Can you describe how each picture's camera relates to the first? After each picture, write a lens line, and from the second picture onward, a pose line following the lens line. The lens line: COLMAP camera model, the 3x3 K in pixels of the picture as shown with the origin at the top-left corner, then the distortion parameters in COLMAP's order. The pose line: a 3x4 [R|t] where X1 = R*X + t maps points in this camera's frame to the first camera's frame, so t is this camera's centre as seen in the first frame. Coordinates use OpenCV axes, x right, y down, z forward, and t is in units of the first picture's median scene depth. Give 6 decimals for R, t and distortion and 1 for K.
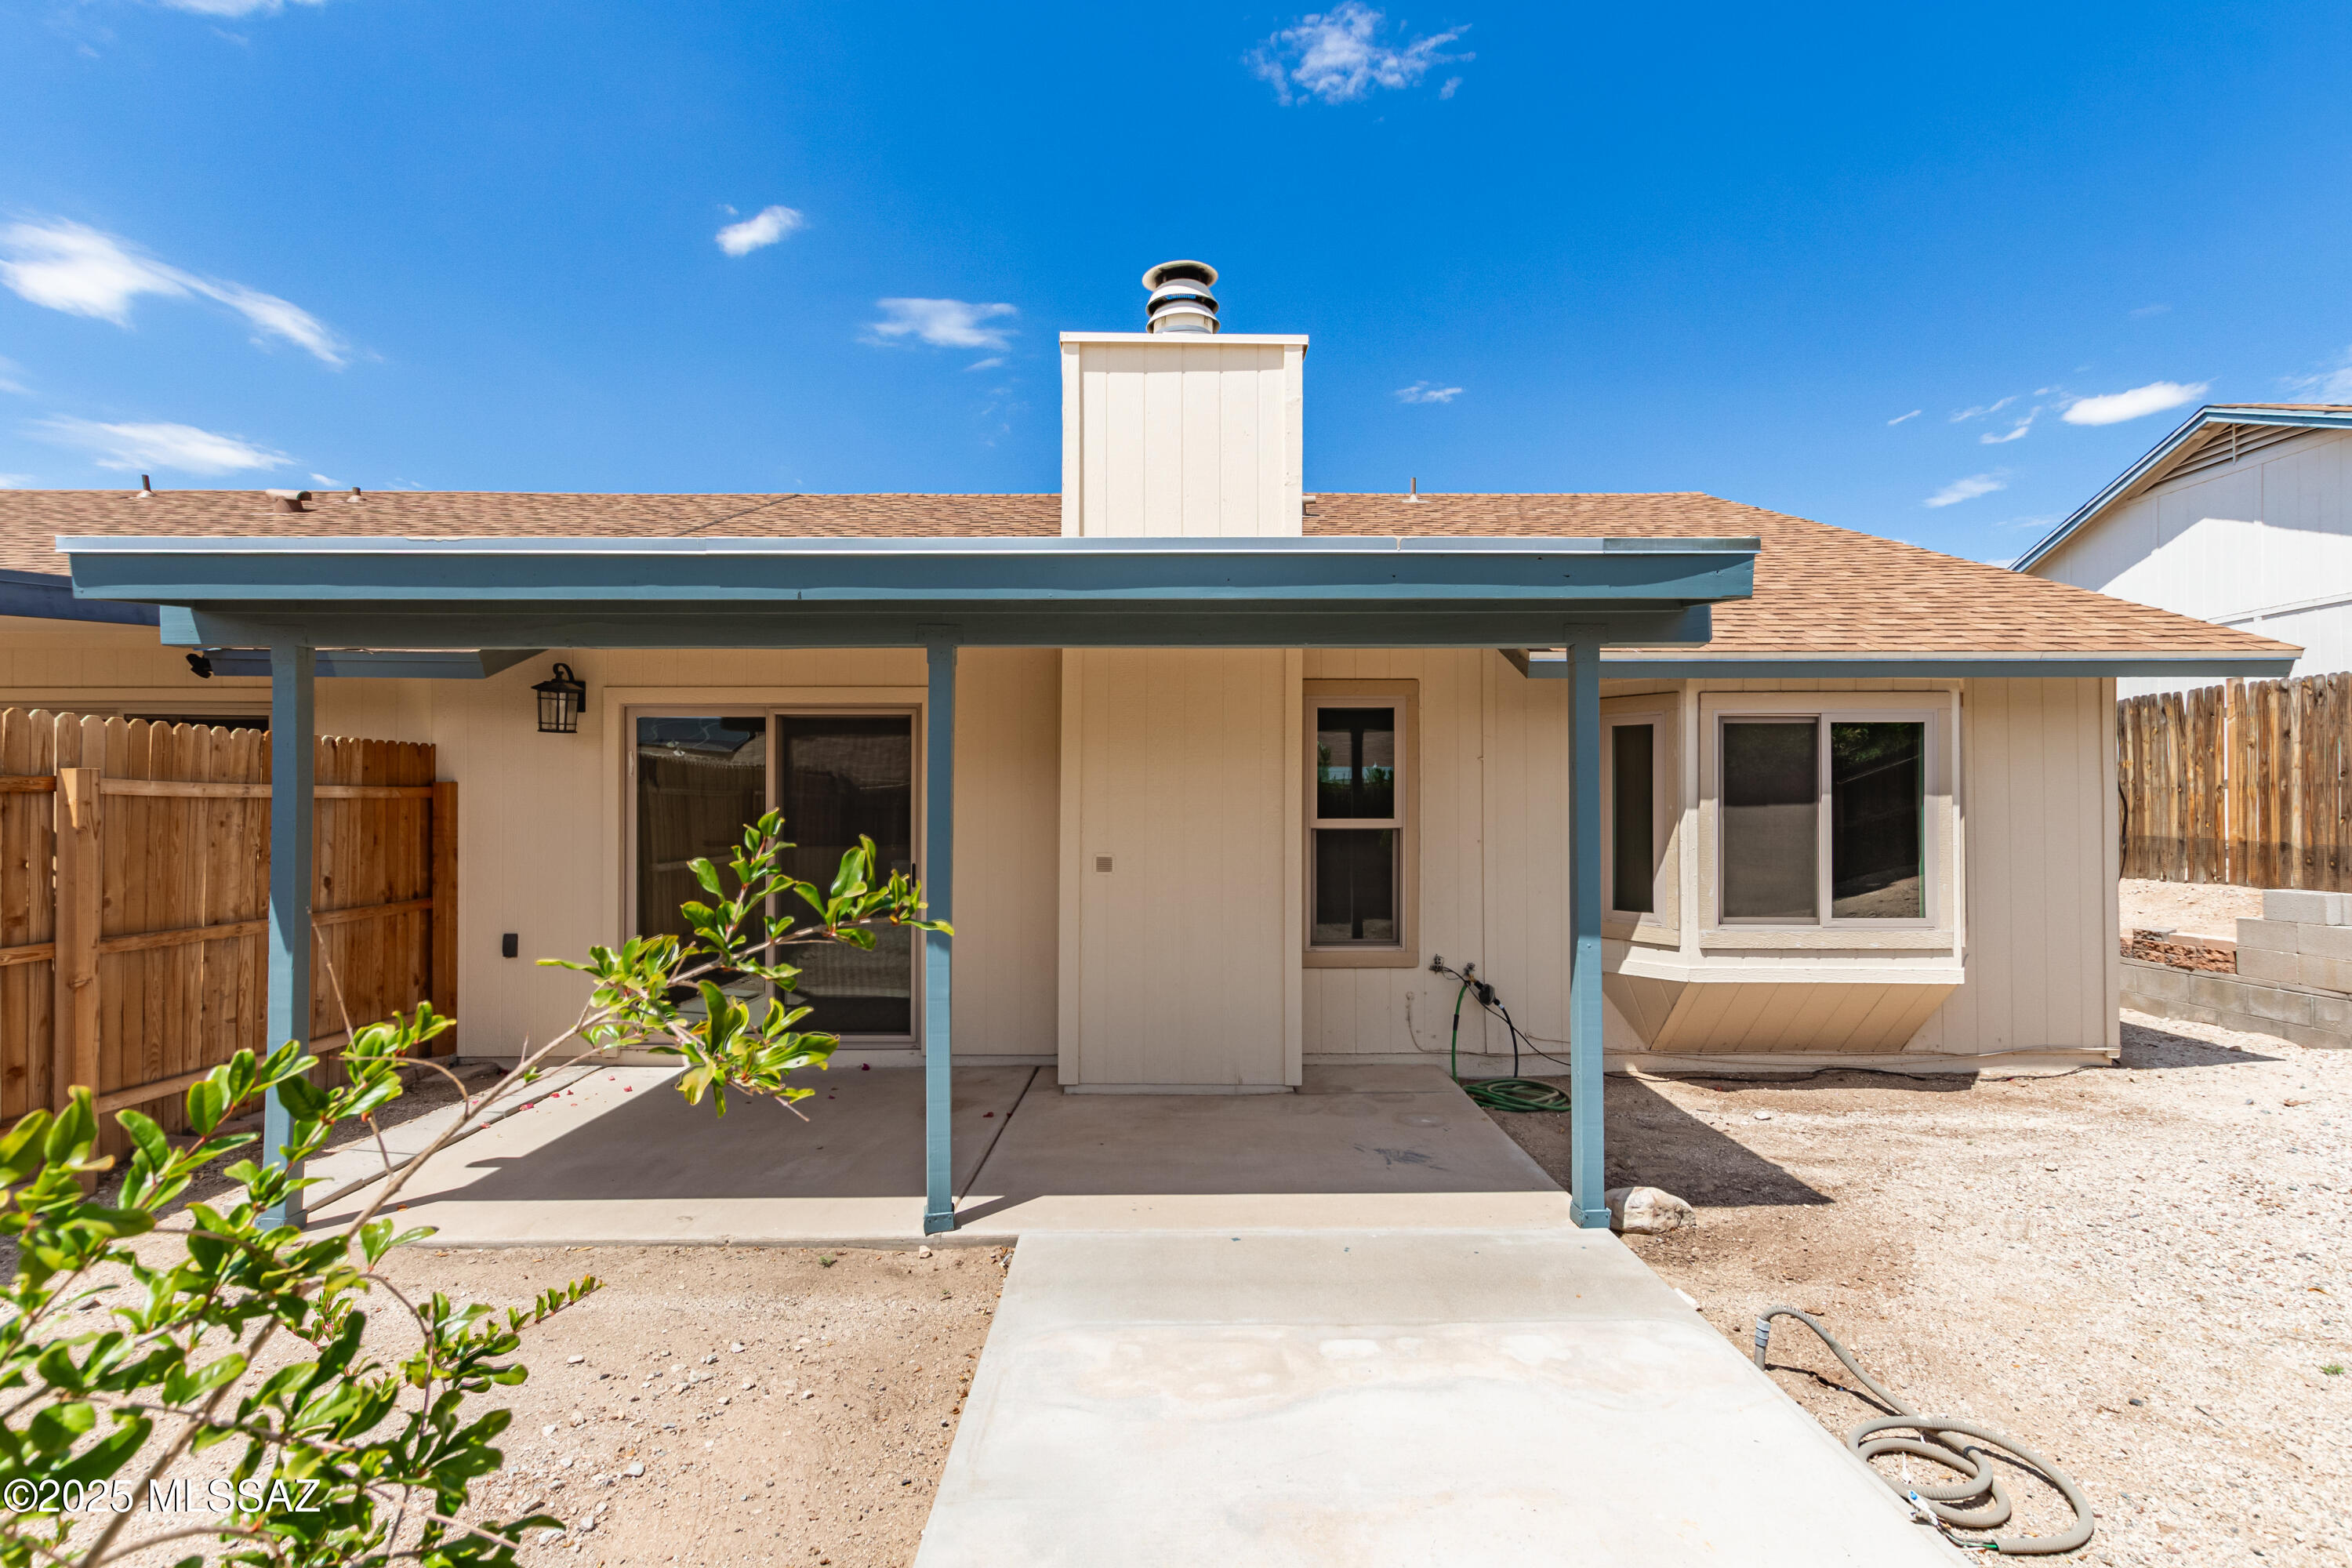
lens RADIAL K [[1074.5, 0, 1182.0], [0, 1074.5, 797.0], [0, 0, 1]] dist [0.011329, -0.005307]
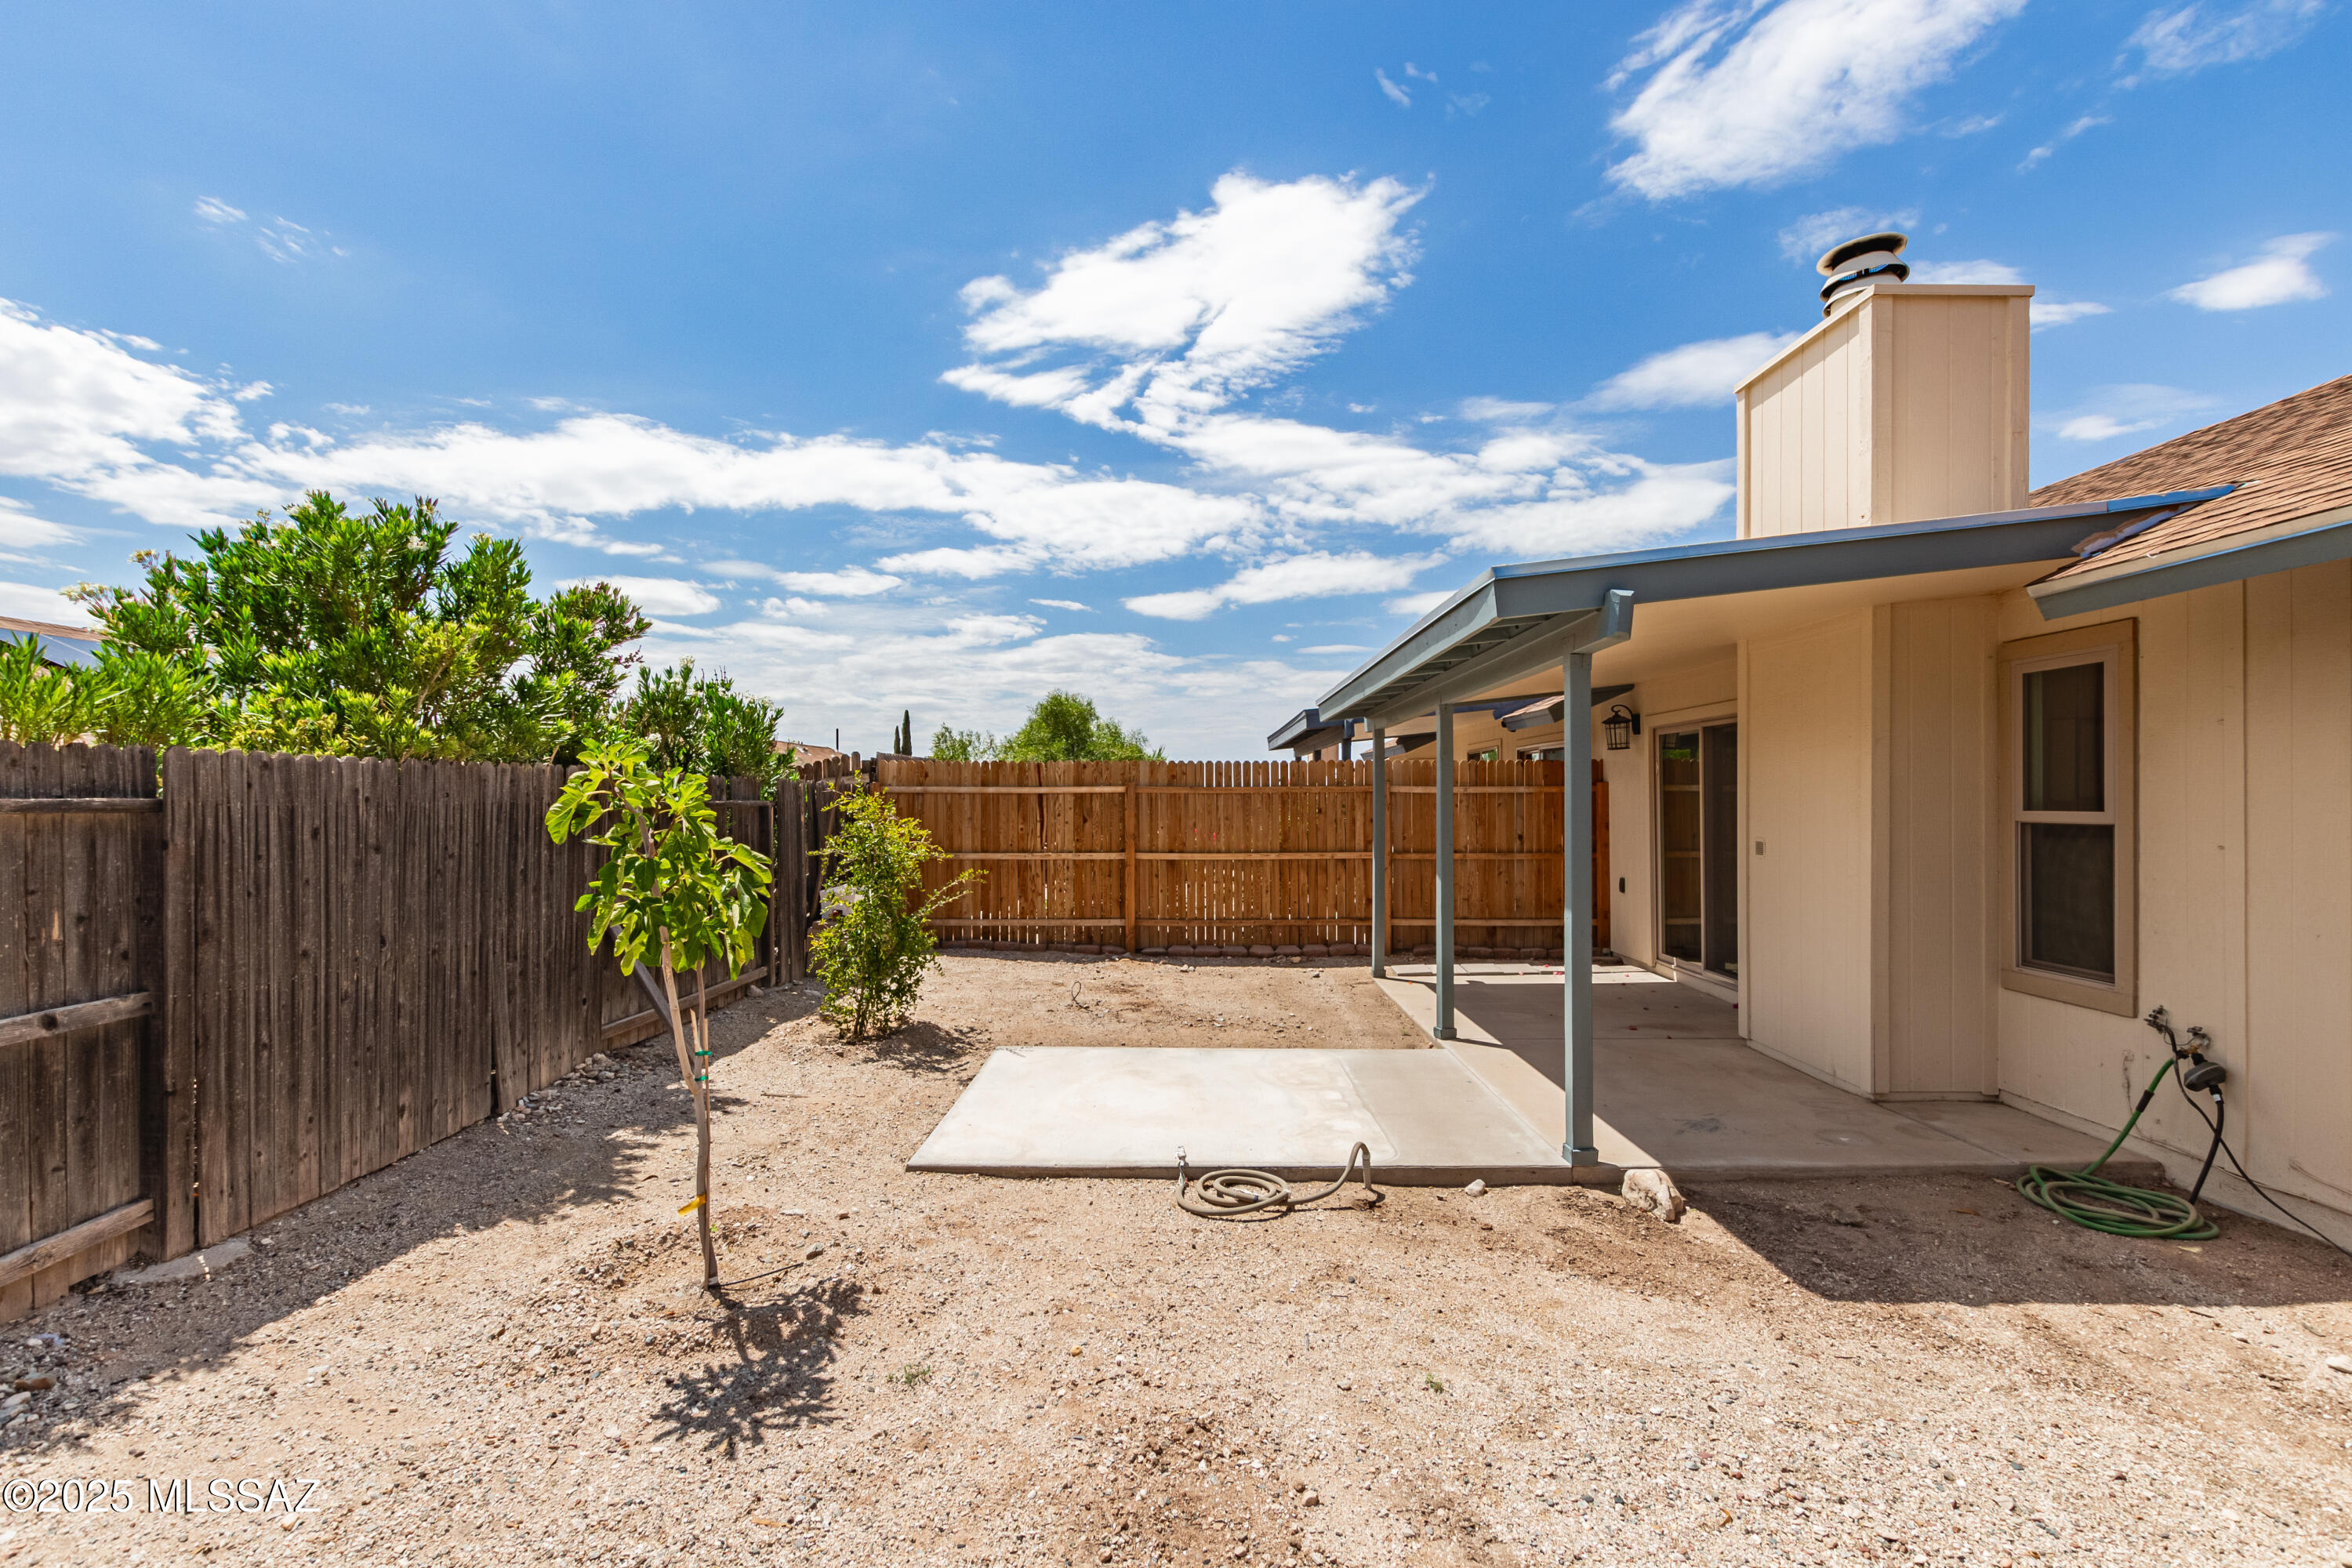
lens RADIAL K [[1074.5, 0, 1186.2], [0, 1074.5, 796.8], [0, 0, 1]] dist [0.011329, -0.005307]
pose [[-0.009899, -0.004135, -0.999942, 1.026761], [0.008995, 0.999951, -0.004224, 0.009333], [0.999911, -0.009036, -0.009862, 0.407679]]
